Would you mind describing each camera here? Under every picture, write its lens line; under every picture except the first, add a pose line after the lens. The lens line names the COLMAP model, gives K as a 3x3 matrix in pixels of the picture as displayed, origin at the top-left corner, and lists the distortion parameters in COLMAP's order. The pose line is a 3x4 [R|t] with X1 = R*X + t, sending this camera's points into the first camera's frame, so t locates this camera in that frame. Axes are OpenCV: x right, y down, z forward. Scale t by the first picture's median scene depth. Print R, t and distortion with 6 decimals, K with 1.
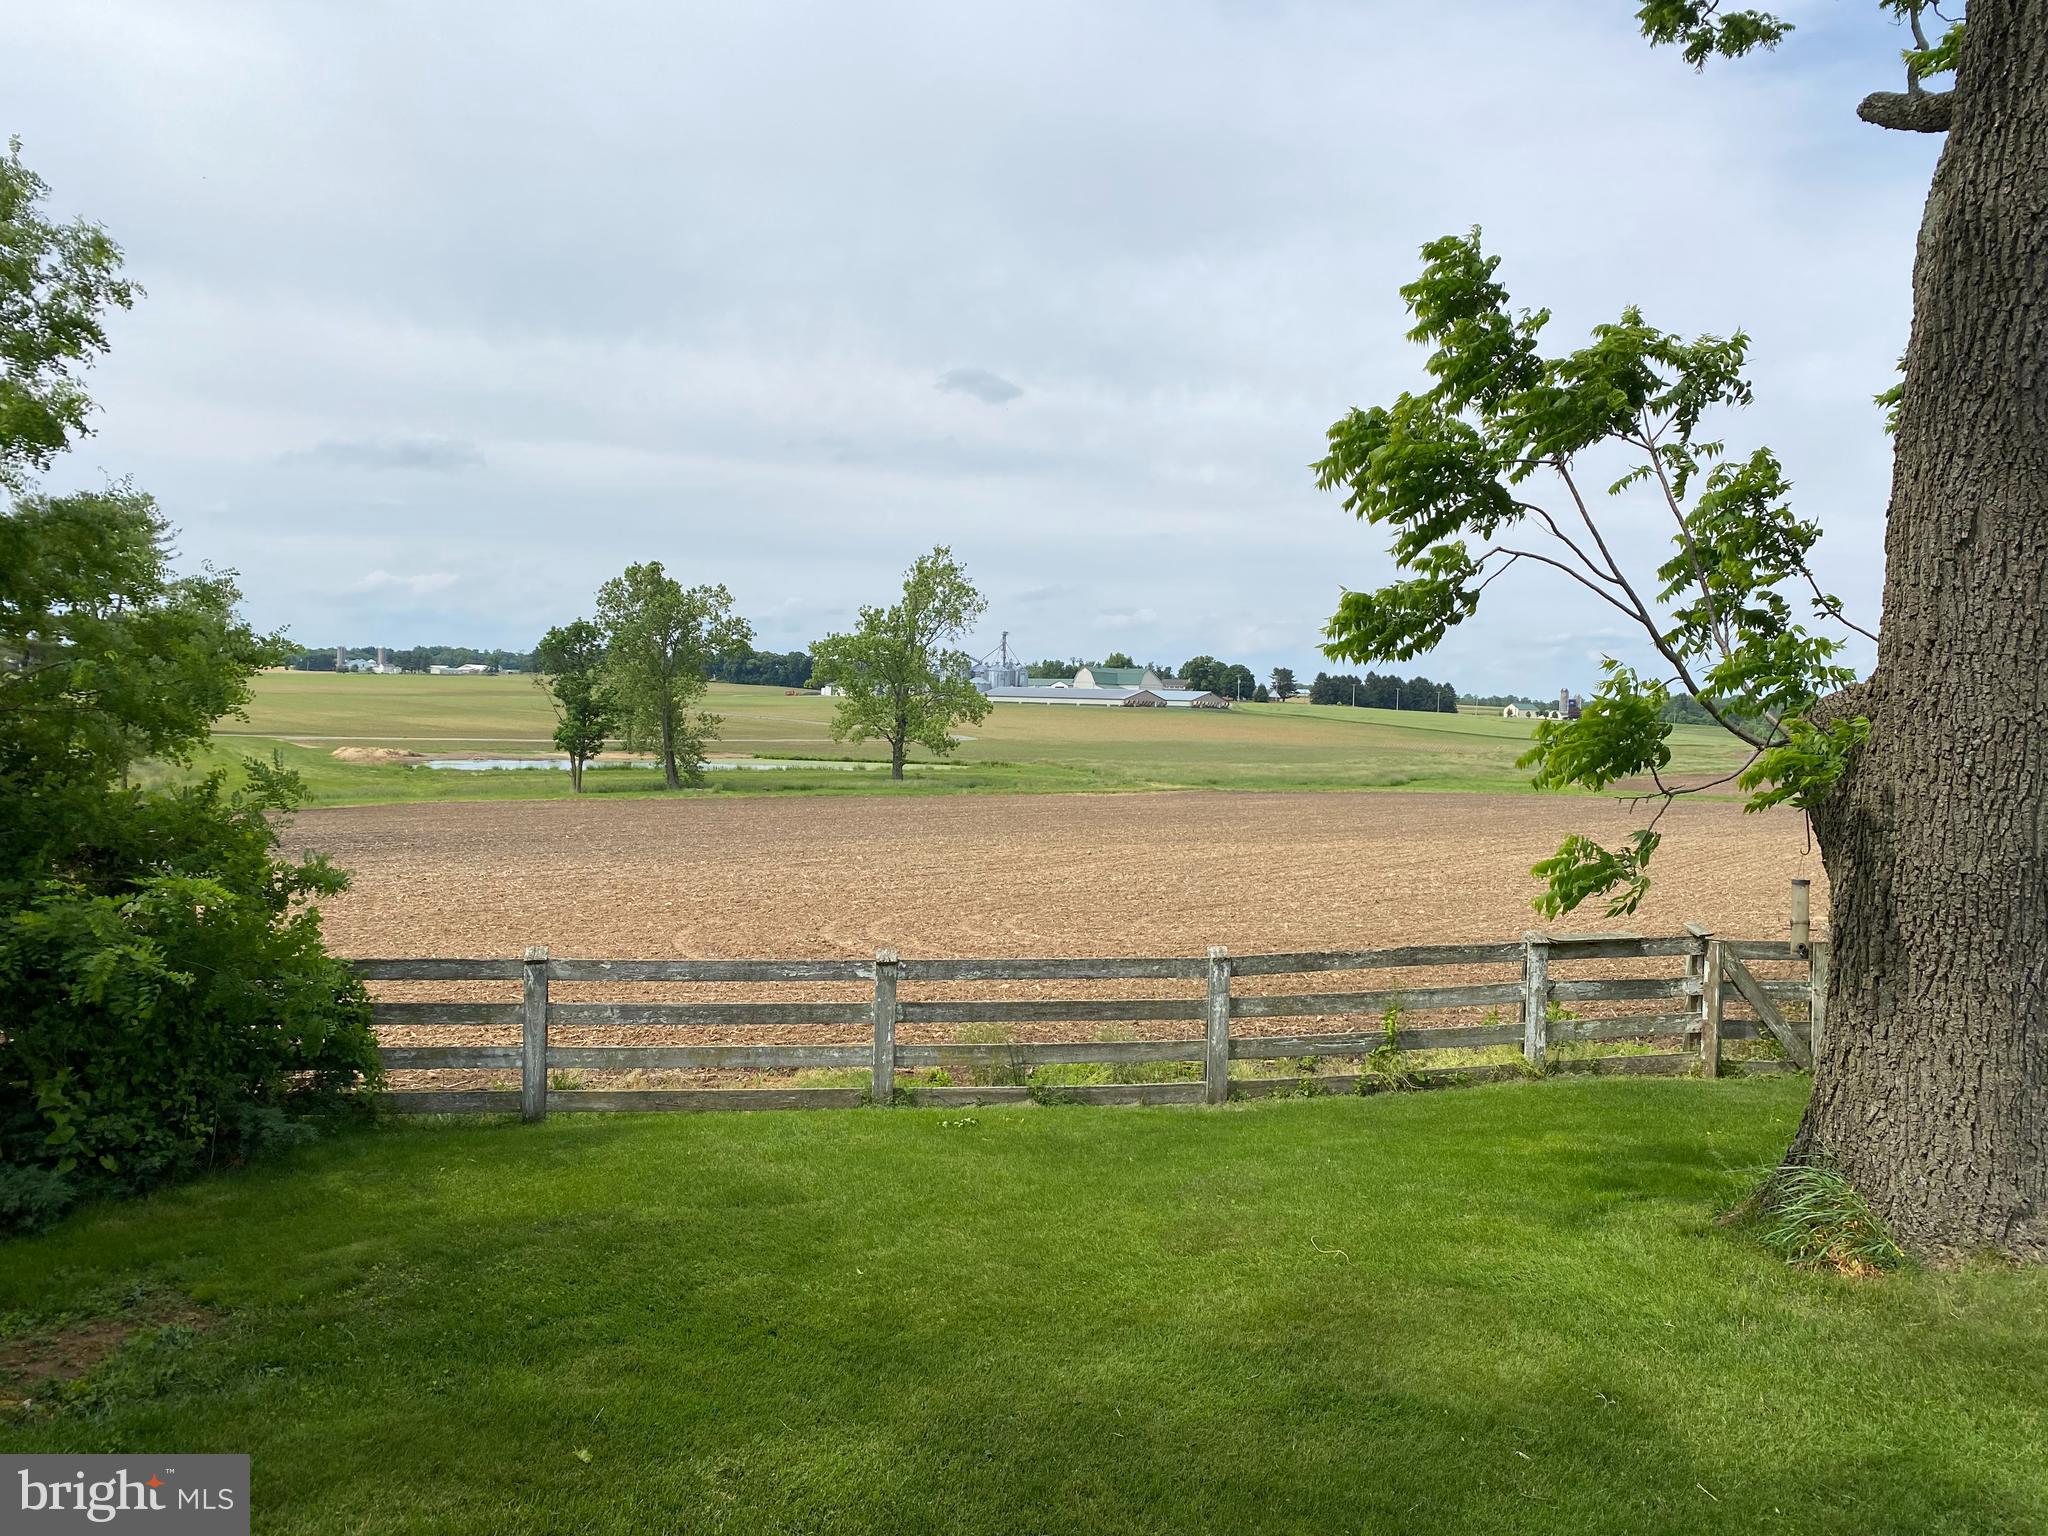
lens RADIAL K [[1577.9, 0, 1015.9], [0, 1577.9, 770.6], [0, 0, 1]] dist [0.051725, -0.062386]
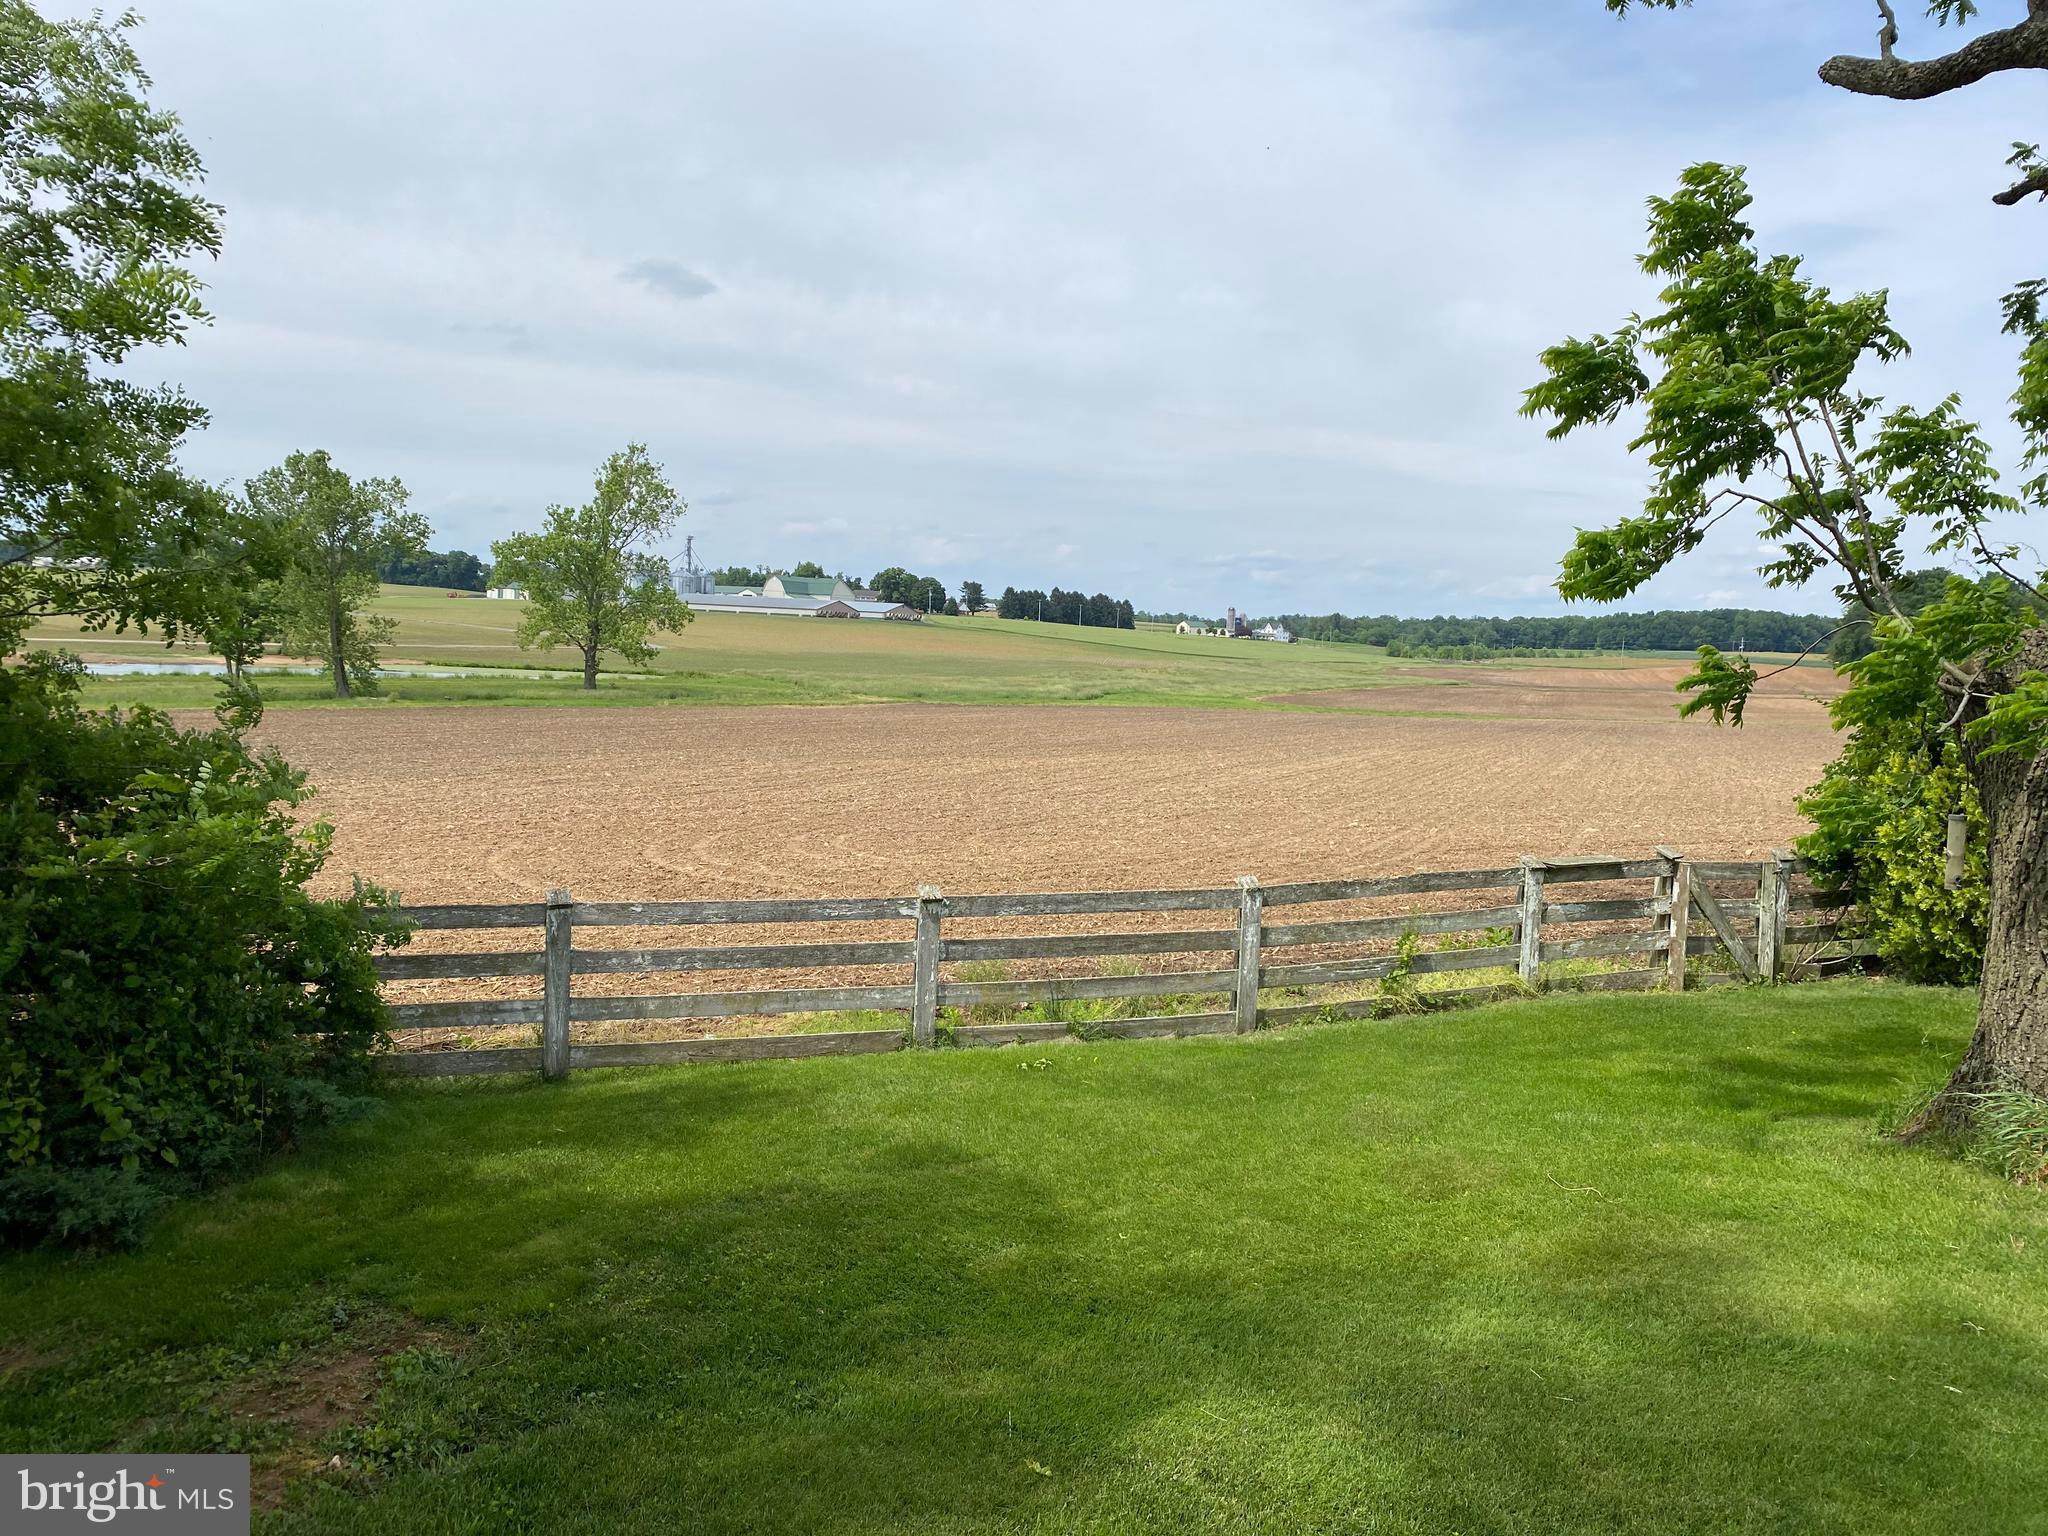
lens RADIAL K [[1577.9, 0, 1029.6], [0, 1577.9, 768.2], [0, 0, 1]] dist [0.051725, -0.062386]
pose [[0.979525, -0.001434, 0.201318, -0.212675], [-0.009489, 0.998534, 0.053281, -0.008517], [-0.201099, -0.054100, 0.978076, 0.061139]]
